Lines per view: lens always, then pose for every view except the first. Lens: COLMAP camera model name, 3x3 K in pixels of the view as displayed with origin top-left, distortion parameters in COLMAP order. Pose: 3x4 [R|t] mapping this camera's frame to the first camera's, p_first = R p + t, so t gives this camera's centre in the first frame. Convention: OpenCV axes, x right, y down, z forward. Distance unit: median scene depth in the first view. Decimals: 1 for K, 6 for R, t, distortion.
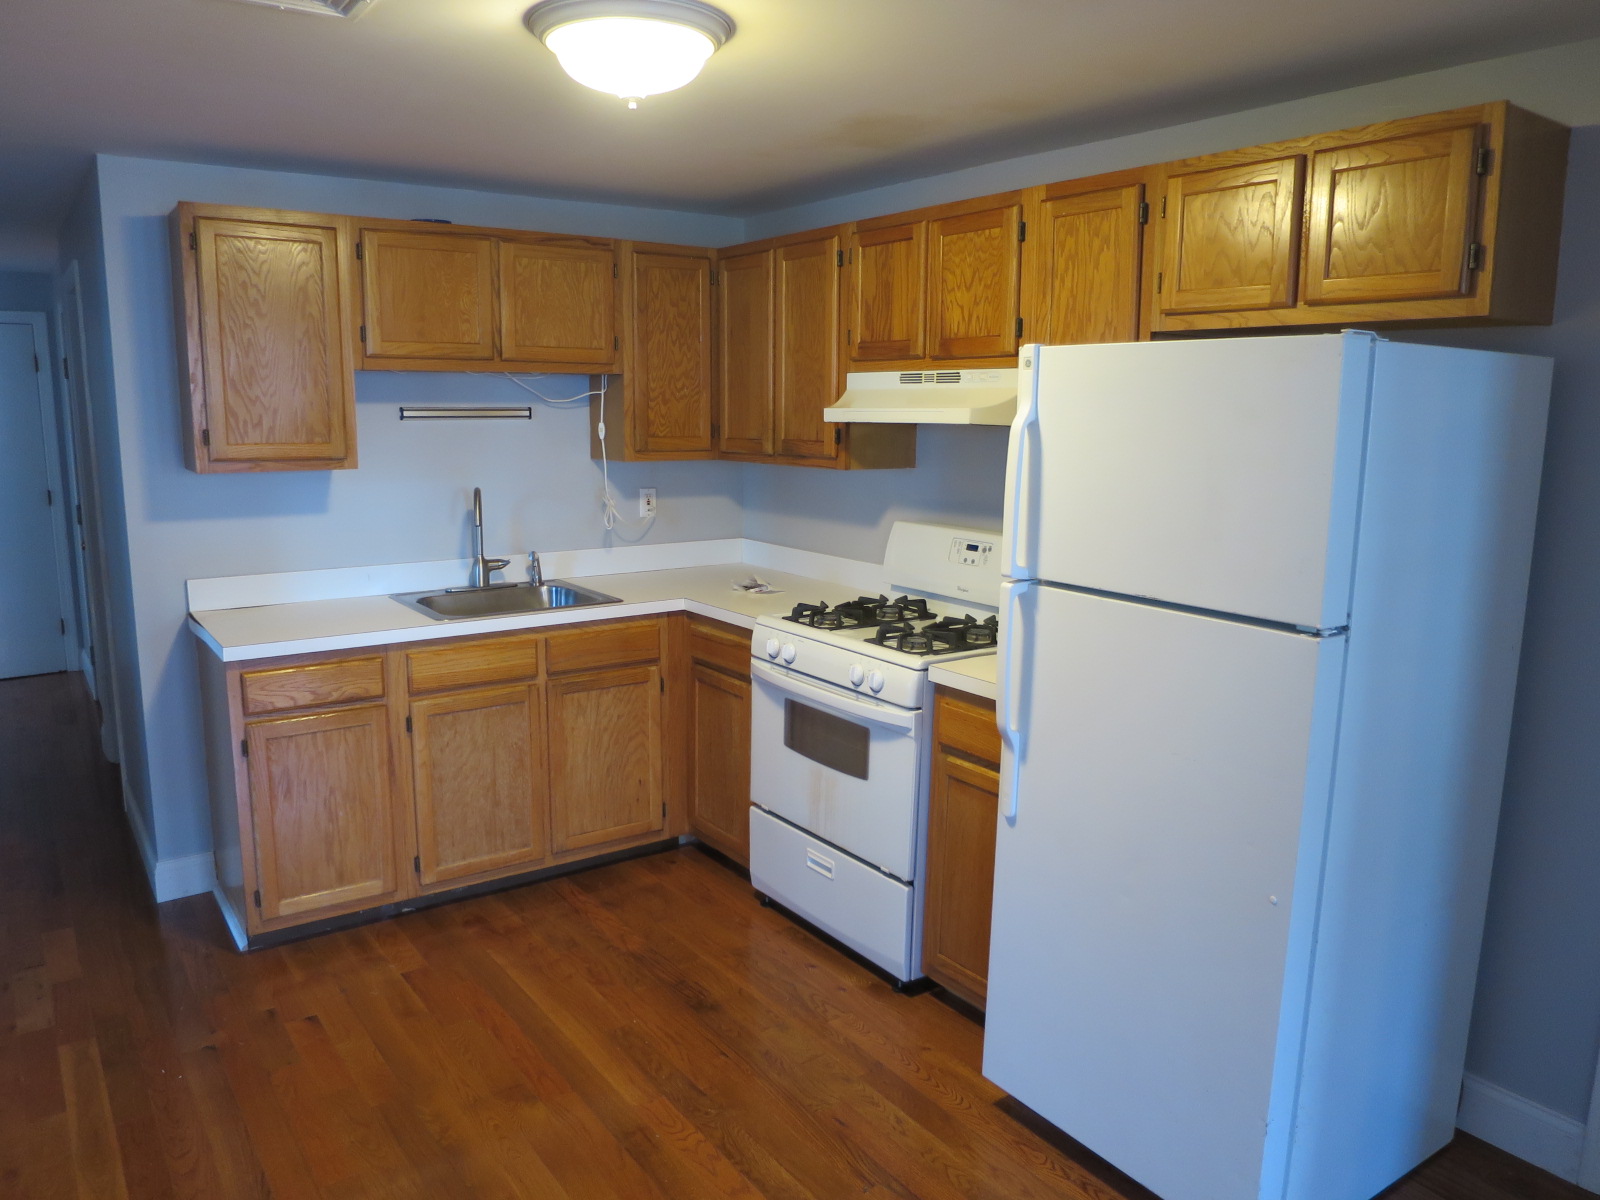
lens RADIAL K [[1188.8, 0, 805.5], [0, 1188.8, 605.9], [0, 0, 1]] dist [-0.043461, 0.017052]
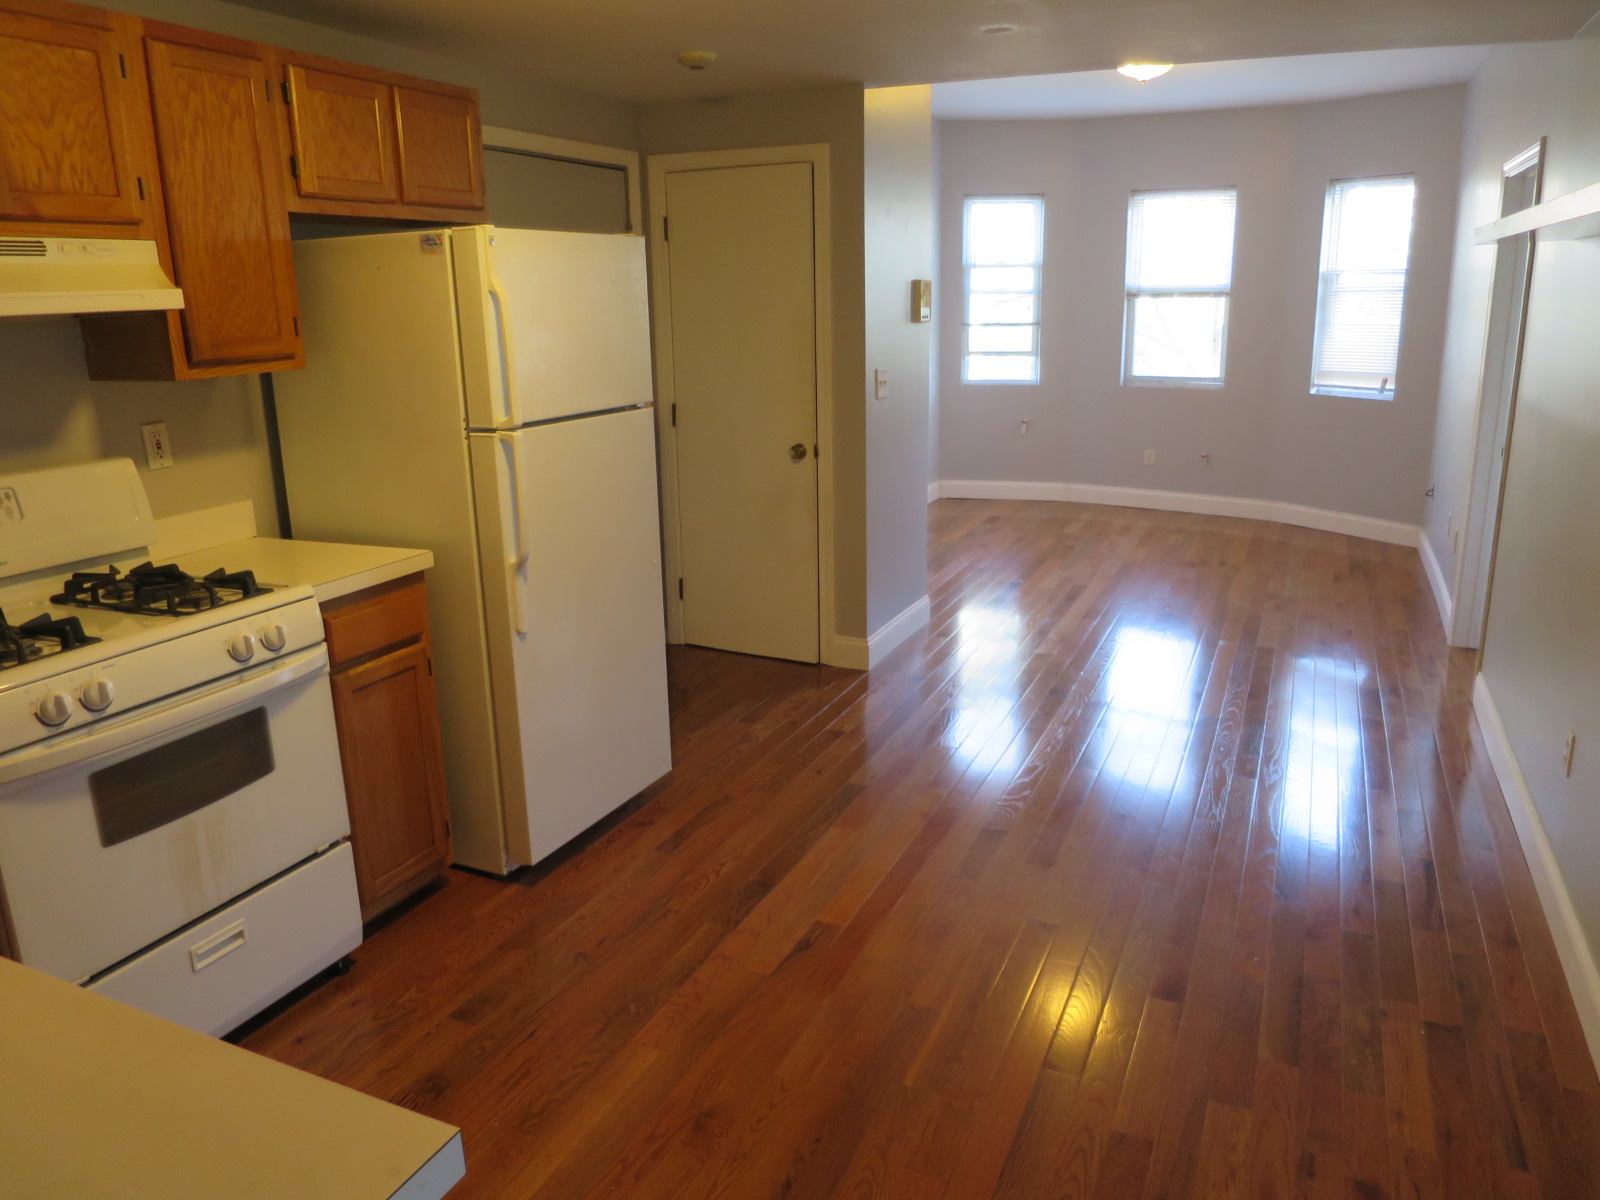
lens RADIAL K [[1188.8, 0, 812.3], [0, 1188.8, 596.0], [0, 0, 1]] dist [-0.043461, 0.017052]
pose [[-0.529852, -0.214169, 0.820603, -0.819523], [0.151702, 0.928049, 0.340164, -0.187260], [-0.834412, 0.304723, -0.459238, 1.118537]]
